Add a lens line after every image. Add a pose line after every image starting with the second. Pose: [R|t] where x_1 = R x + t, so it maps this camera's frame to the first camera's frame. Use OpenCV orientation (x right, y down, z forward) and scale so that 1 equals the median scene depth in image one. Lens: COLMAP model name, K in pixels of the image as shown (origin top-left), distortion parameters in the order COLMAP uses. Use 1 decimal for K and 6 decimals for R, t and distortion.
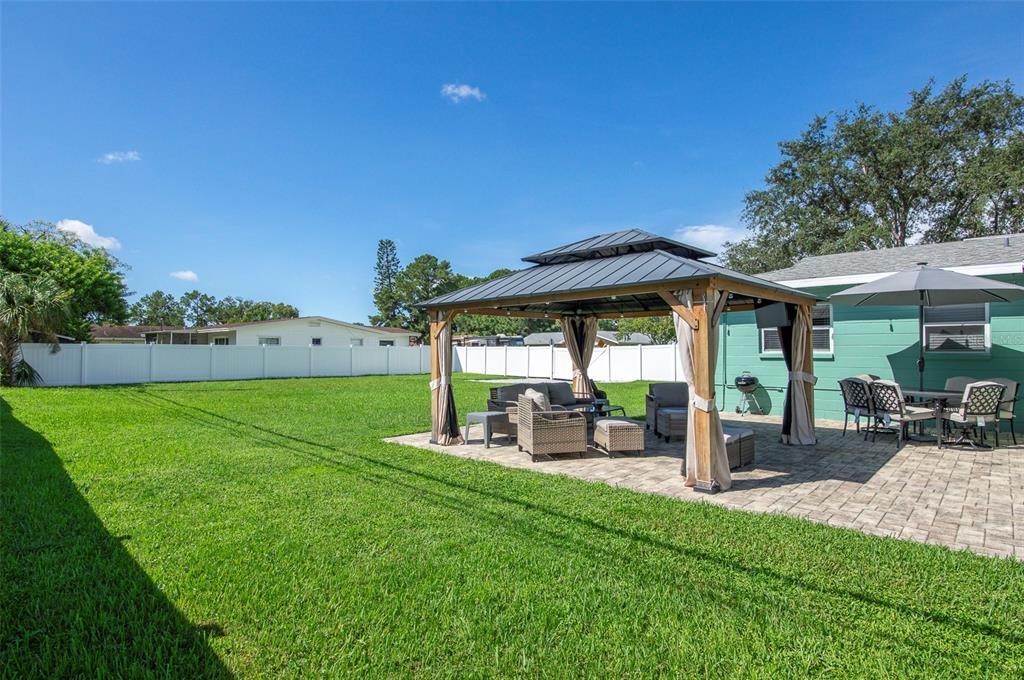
lens RADIAL K [[532.0, 0, 512.0], [0, 532.0, 340.0], [0, 0, 1]] dist [-0.000275, -0.008933]
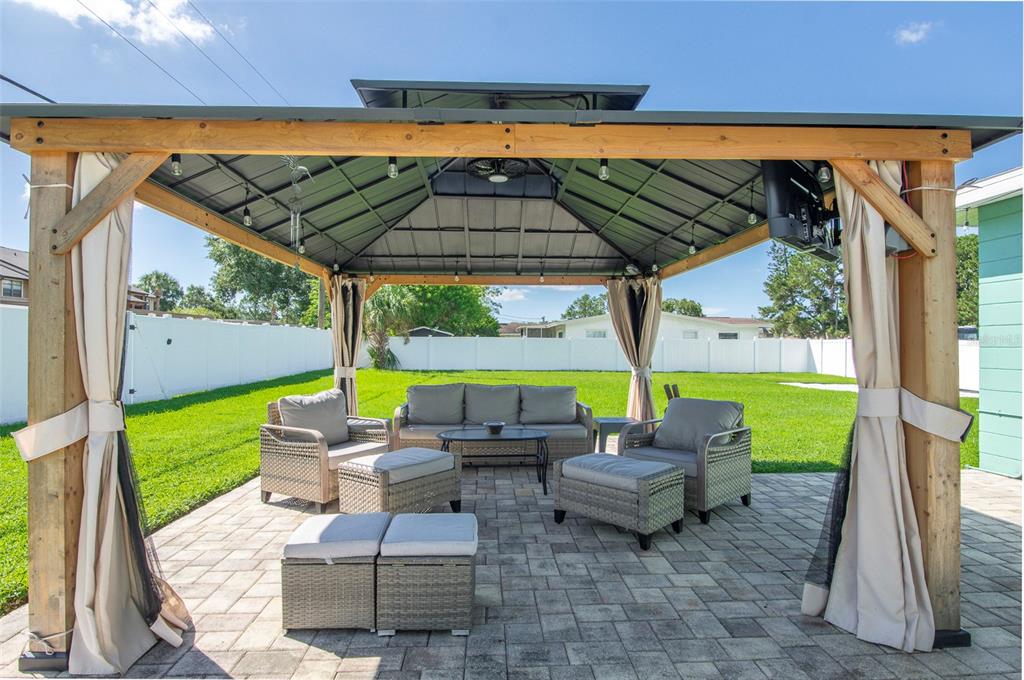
lens RADIAL K [[532.0, 0, 512.0], [0, 532.0, 340.0], [0, 0, 1]] dist [-0.000275, -0.008933]
pose [[0.711205, -0.002669, -0.702979, 0.129000], [0.008024, 0.999958, 0.004321, 0.006397], [0.702939, -0.008713, 0.711197, 0.138743]]
